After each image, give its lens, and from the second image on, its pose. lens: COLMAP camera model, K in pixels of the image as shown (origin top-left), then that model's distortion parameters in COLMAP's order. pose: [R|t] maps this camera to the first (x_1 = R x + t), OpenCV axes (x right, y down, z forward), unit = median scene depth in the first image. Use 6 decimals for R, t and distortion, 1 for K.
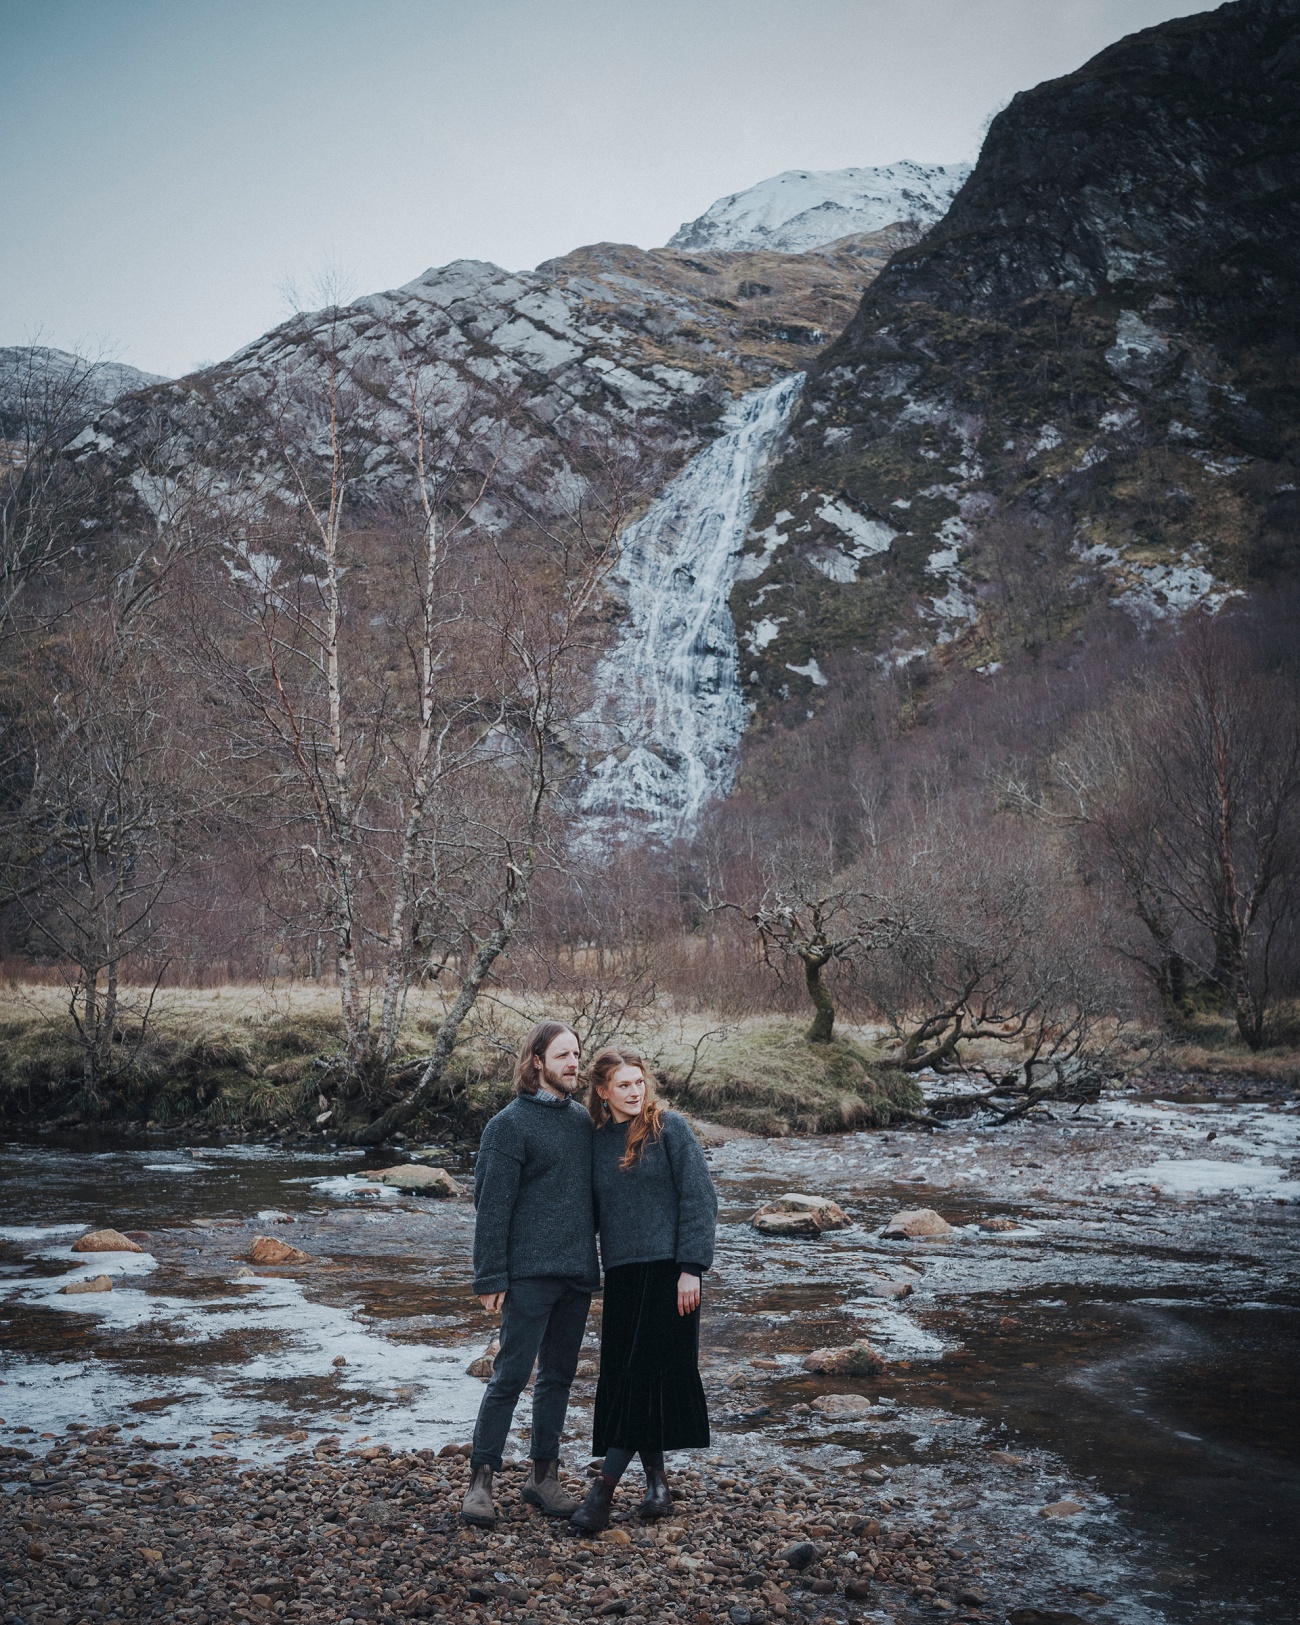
lens RADIAL K [[1894.7, 0, 659.9], [0, 1894.7, 836.8], [0, 0, 1]] dist [-0.011657, 0.070616]
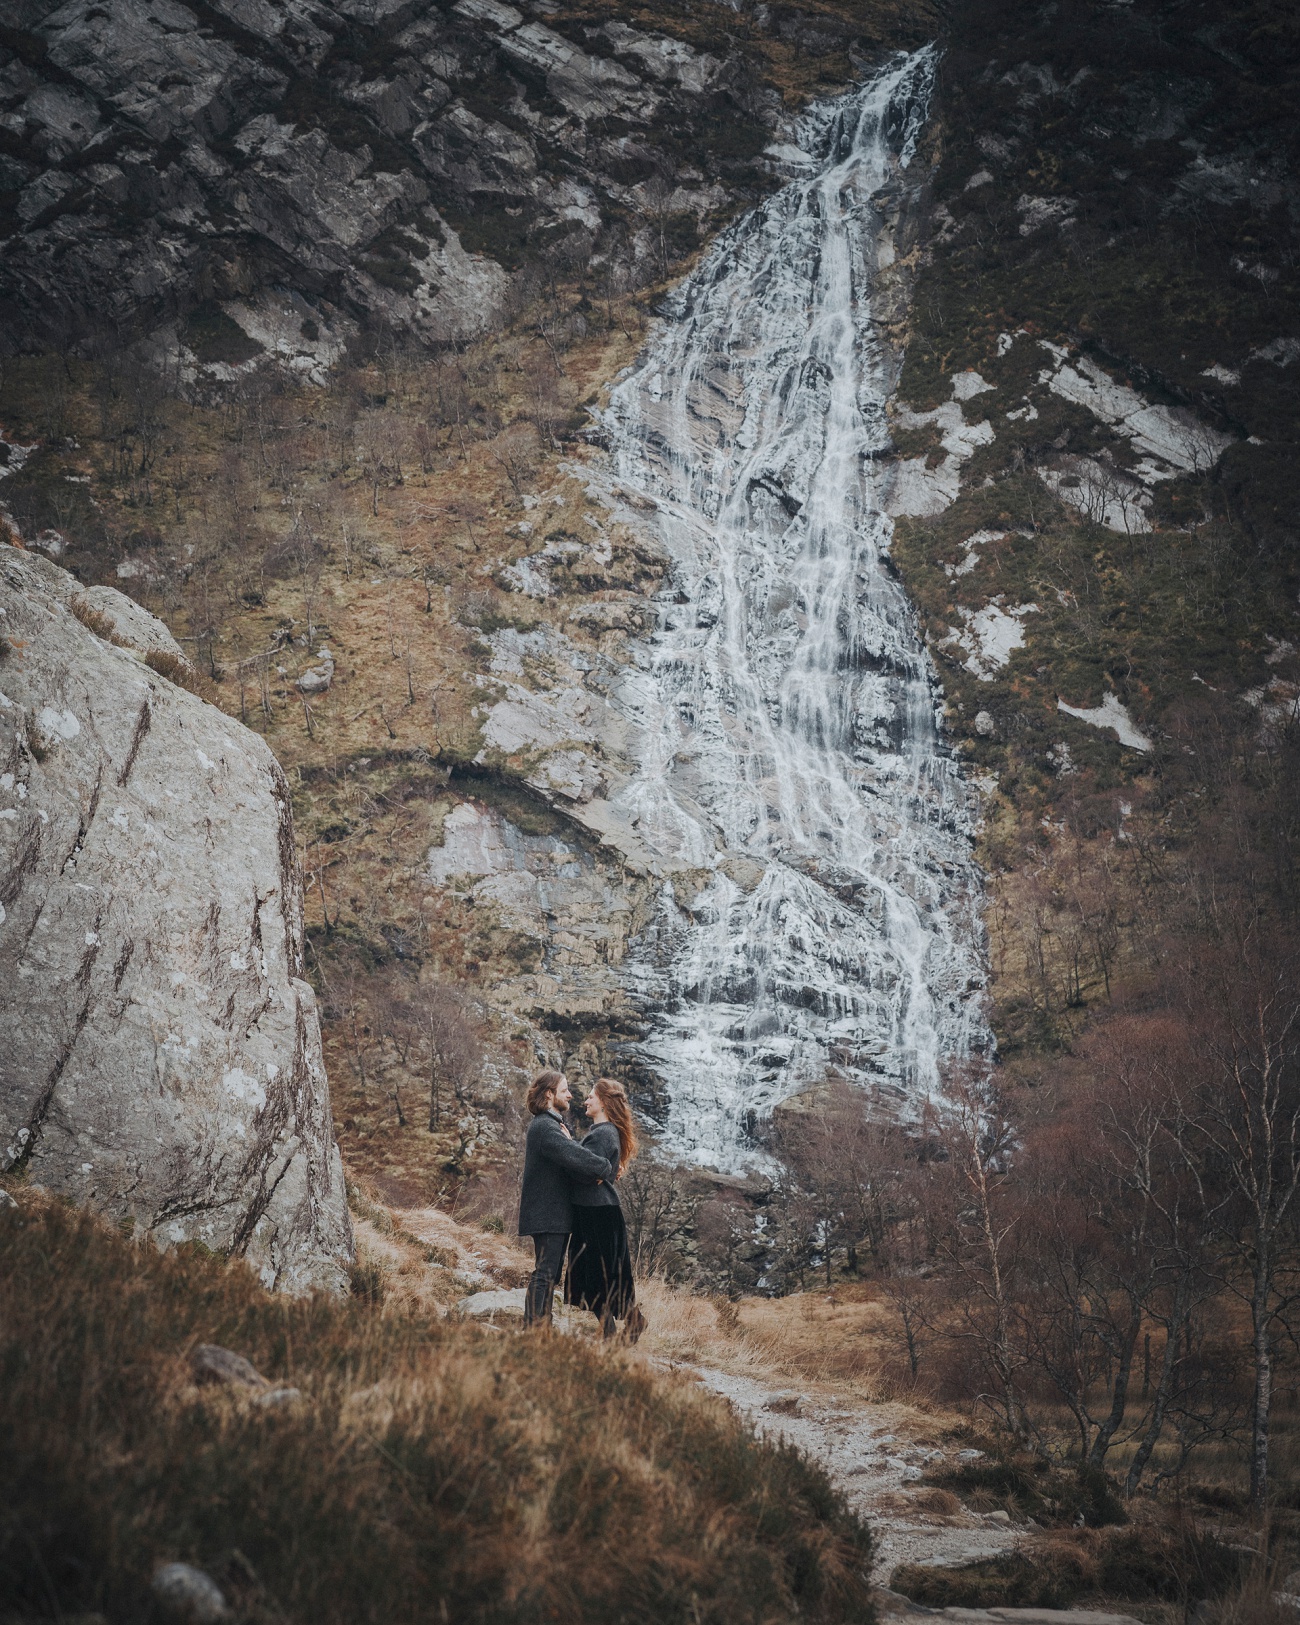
lens RADIAL K [[4814.2, 0, 589.0], [0, 4814.2, 813.6], [0, 0, 1]] dist [0.124045, -0.555893]
pose [[0.978515, 0.016854, 0.205487, -0.300490], [-0.014754, 0.999822, -0.011752, -0.041452], [-0.205648, 0.008467, 0.978589, -0.223405]]
